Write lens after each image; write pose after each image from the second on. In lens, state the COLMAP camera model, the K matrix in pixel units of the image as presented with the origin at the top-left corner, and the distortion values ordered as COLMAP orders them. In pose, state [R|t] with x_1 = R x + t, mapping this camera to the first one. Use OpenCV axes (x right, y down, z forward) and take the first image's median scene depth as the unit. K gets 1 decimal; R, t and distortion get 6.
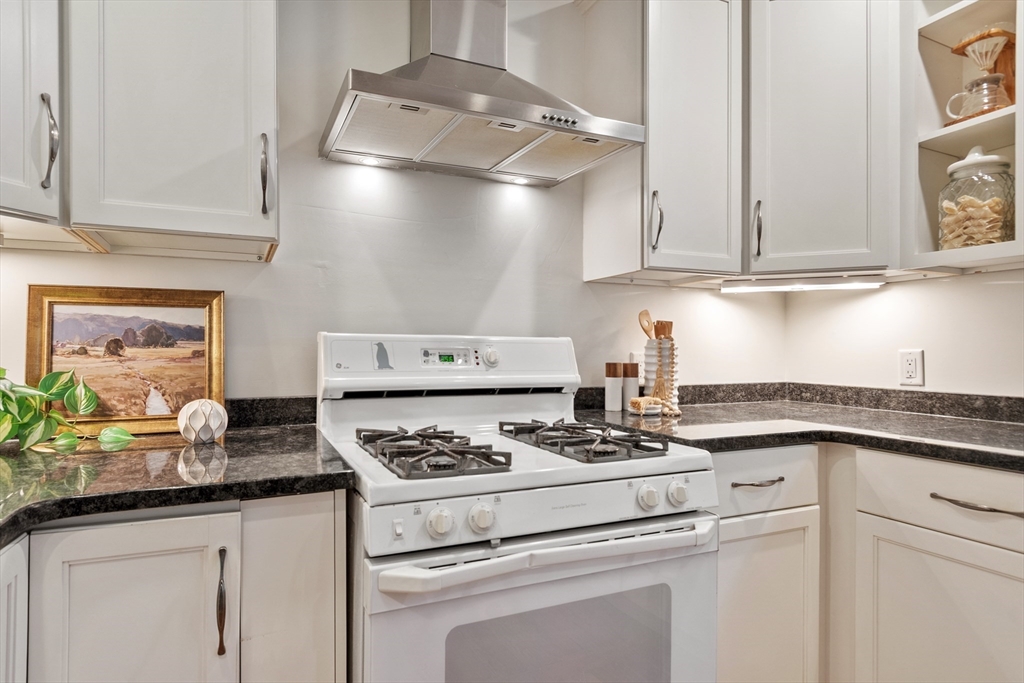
lens RADIAL K [[558.4, 0, 509.9], [0, 558.4, 344.1], [0, 0, 1]] dist [-0.004107, -0.000397]
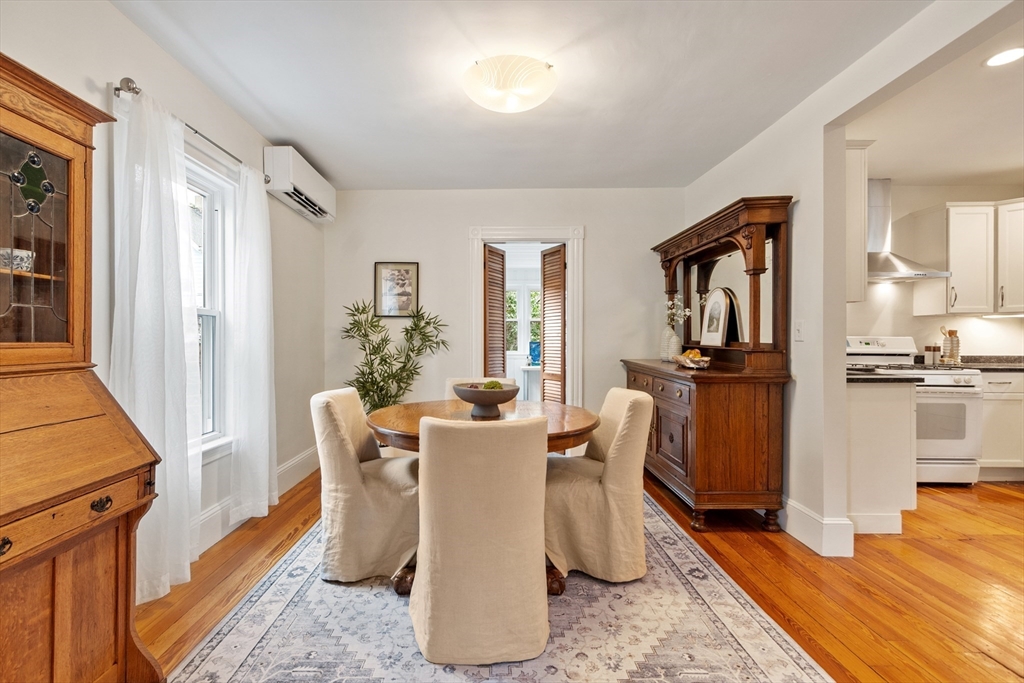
lens RADIAL K [[447.2, 0, 514.0], [0, 447.2, 342.3], [0, 0, 1]] dist [0.000206, 0.001167]
pose [[0.905783, -0.001466, -0.423739, -0.717804], [0.003788, 0.999982, 0.004636, -0.002643], [0.423725, -0.005804, 0.905772, -1.819260]]
